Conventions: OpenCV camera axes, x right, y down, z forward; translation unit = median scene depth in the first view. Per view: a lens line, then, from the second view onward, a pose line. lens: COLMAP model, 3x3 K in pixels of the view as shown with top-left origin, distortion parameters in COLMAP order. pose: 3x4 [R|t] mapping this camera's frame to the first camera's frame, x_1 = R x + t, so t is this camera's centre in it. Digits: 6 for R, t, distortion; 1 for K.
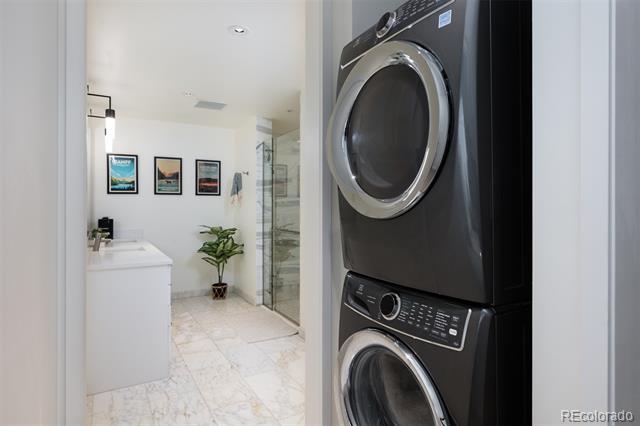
lens RADIAL K [[371.2, 0, 320.0], [0, 371.2, 213.0], [0, 0, 1]] dist [0.000589, 0.000120]
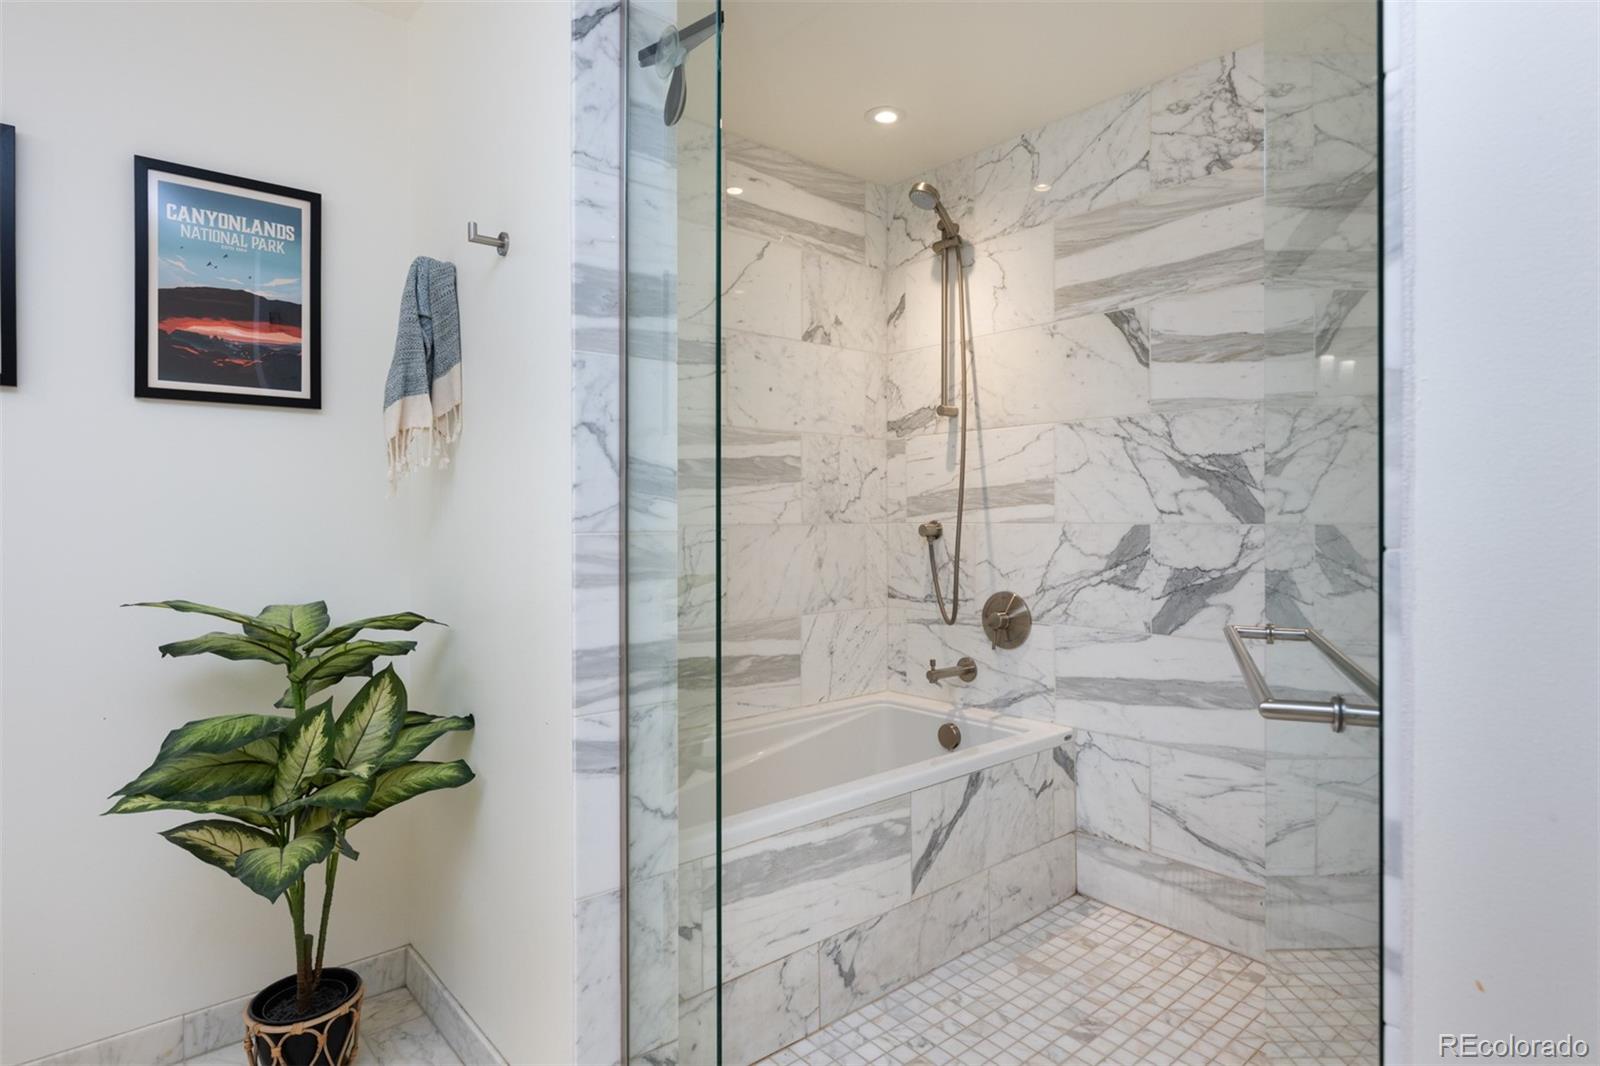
lens RADIAL K [[857.6, 0, 800.1], [0, 857.6, 516.8], [0, 0, 1]] dist [-0.000452, -0.000299]
pose [[0.984664, -0.004435, 0.174407, -0.138605], [0.007528, 0.999826, -0.017082, 0.008449], [-0.174301, 0.018133, 0.984525, 0.645462]]
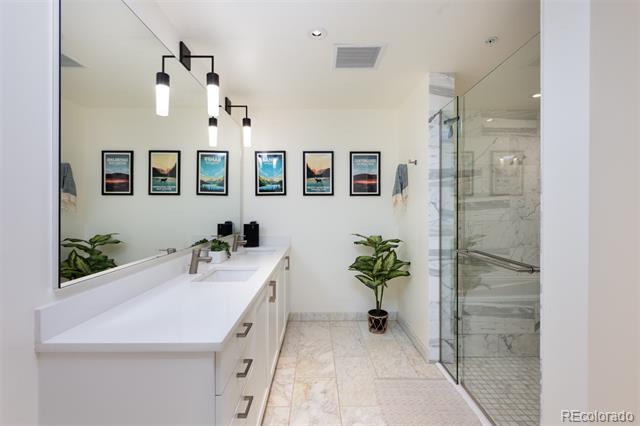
lens RADIAL K [[288.8, 0, 321.1], [0, 288.8, 207.3], [0, 0, 1]] dist [0.000664, 0.000015]
pose [[0.867967, -0.003056, -0.496613, -0.080191], [-0.007378, 0.999791, -0.019046, -0.010804], [0.496567, 0.020195, 0.867763, 0.442400]]
